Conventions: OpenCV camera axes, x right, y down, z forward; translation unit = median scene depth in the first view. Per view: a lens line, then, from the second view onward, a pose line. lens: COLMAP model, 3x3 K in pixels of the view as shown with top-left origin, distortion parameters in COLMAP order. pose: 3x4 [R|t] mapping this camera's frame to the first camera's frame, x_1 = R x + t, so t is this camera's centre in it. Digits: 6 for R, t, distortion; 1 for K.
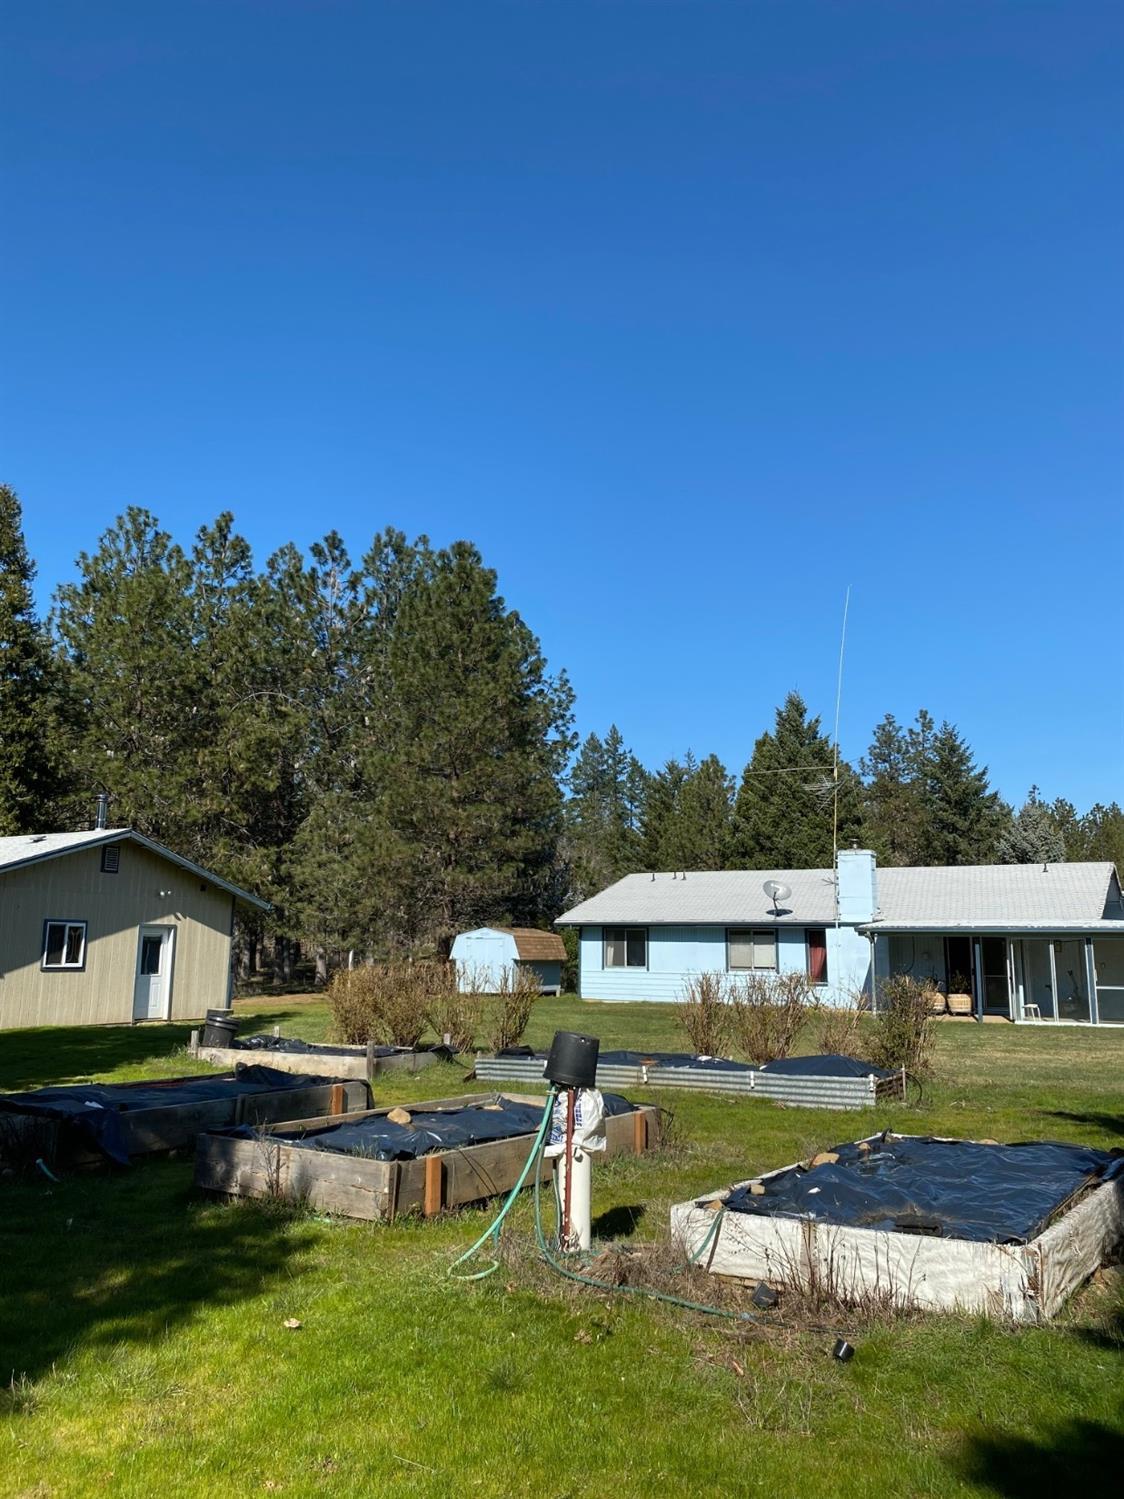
lens RADIAL K [[1085.6, 0, 556.6], [0, 1085.6, 724.3], [0, 0, 1]] dist [0.055794, -0.191521]
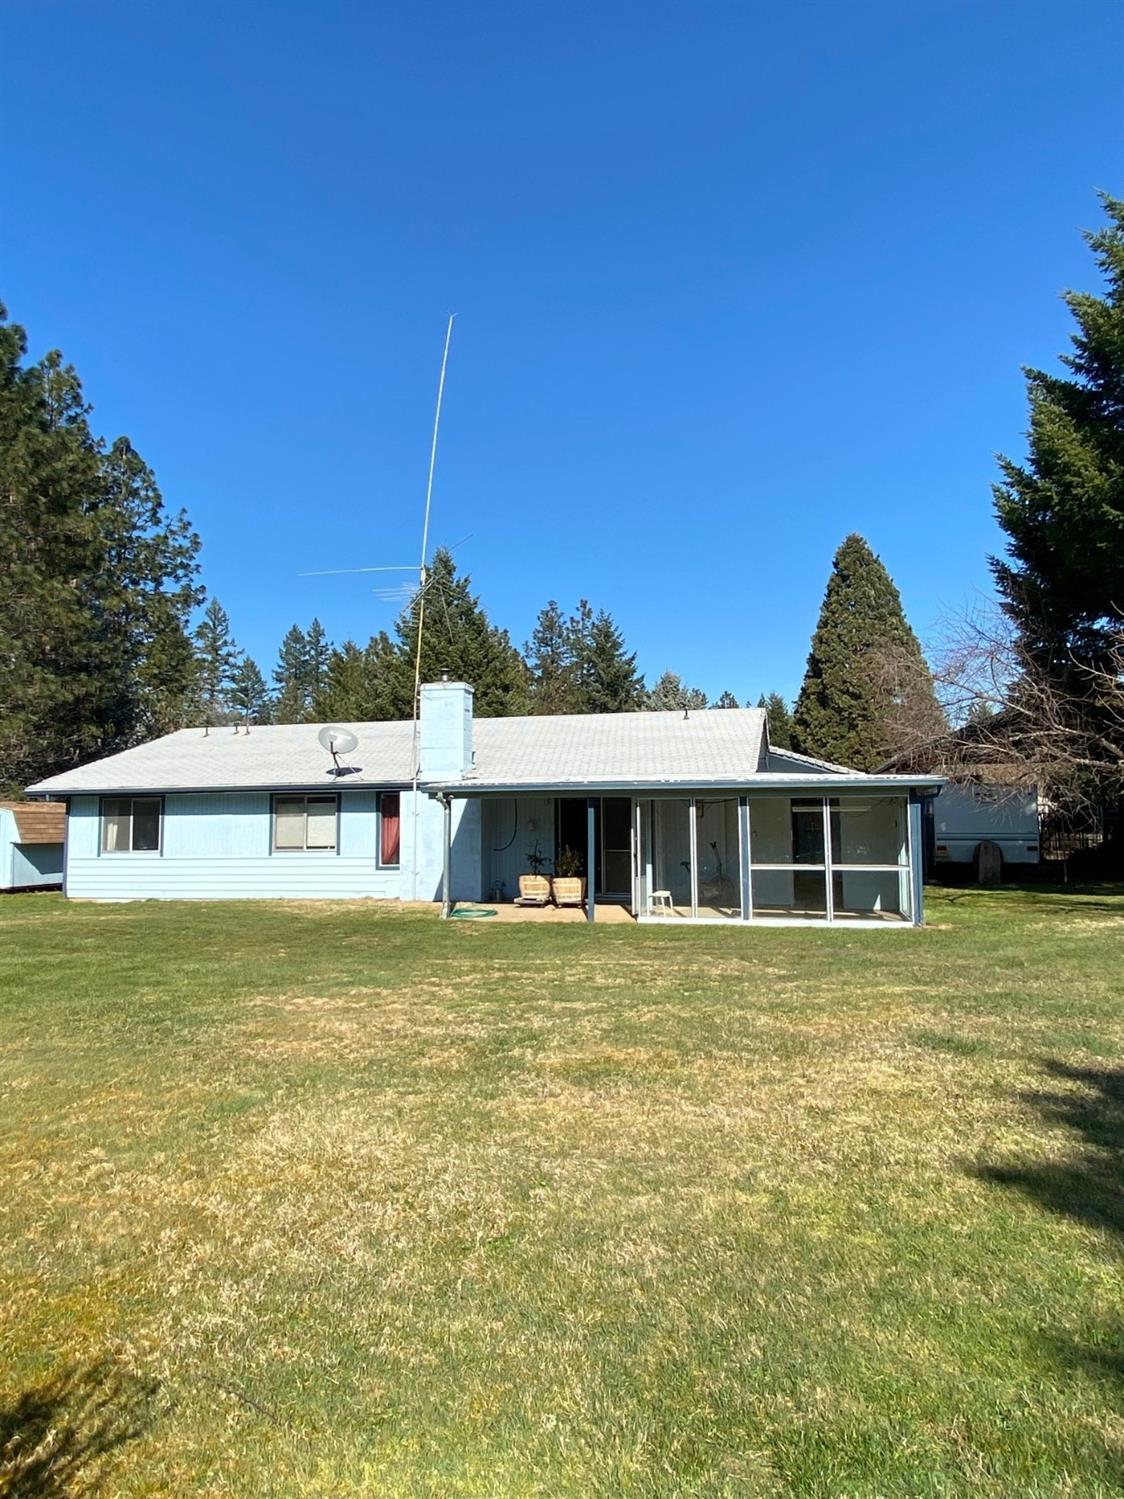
lens RADIAL K [[955.3, 0, 562.0], [0, 955.3, 749.5], [0, 0, 1]] dist [0.001911, 0.000209]
pose [[0.956363, -0.001238, 0.292180, 0.151792], [-0.036209, 0.991780, 0.122722, 0.072825], [-0.289930, -0.127946, 0.948457, 0.346773]]
